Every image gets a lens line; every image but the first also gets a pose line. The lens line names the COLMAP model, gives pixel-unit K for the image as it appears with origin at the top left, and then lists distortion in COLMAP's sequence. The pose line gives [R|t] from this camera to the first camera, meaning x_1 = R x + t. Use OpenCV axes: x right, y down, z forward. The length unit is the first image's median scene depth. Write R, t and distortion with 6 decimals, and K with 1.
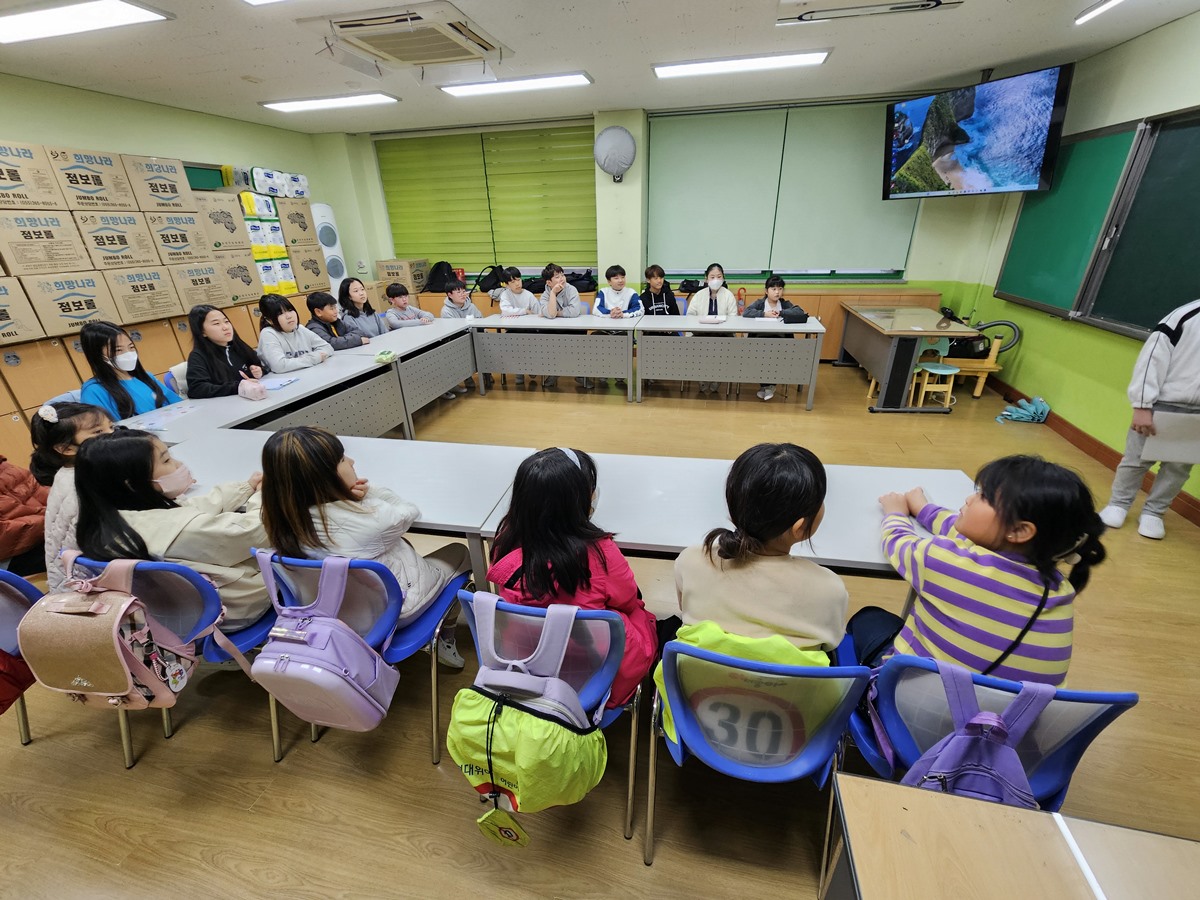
lens RADIAL K [[491.9, 0, 602.3], [0, 491.9, 454.0], [0, 0, 1]] dist [-0.003305, -0.000757]
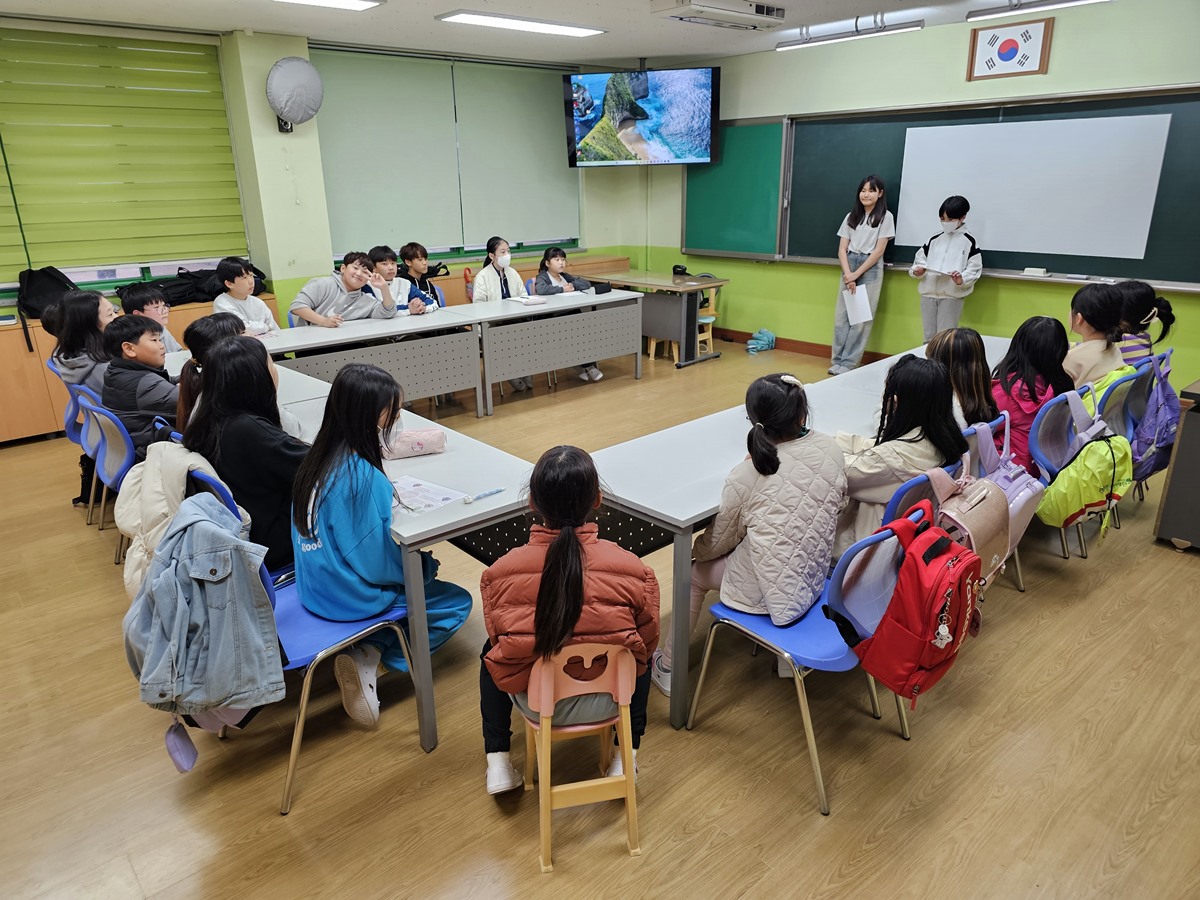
lens RADIAL K [[790.7, 0, 598.0], [0, 790.7, 447.0], [0, 0, 1]] dist [0.002779, -0.000551]
pose [[0.596721, -0.245951, 0.763827, -0.790844], [0.345266, 0.937949, 0.032288, -0.043364], [-0.724373, 0.244456, 0.644612, 0.116389]]
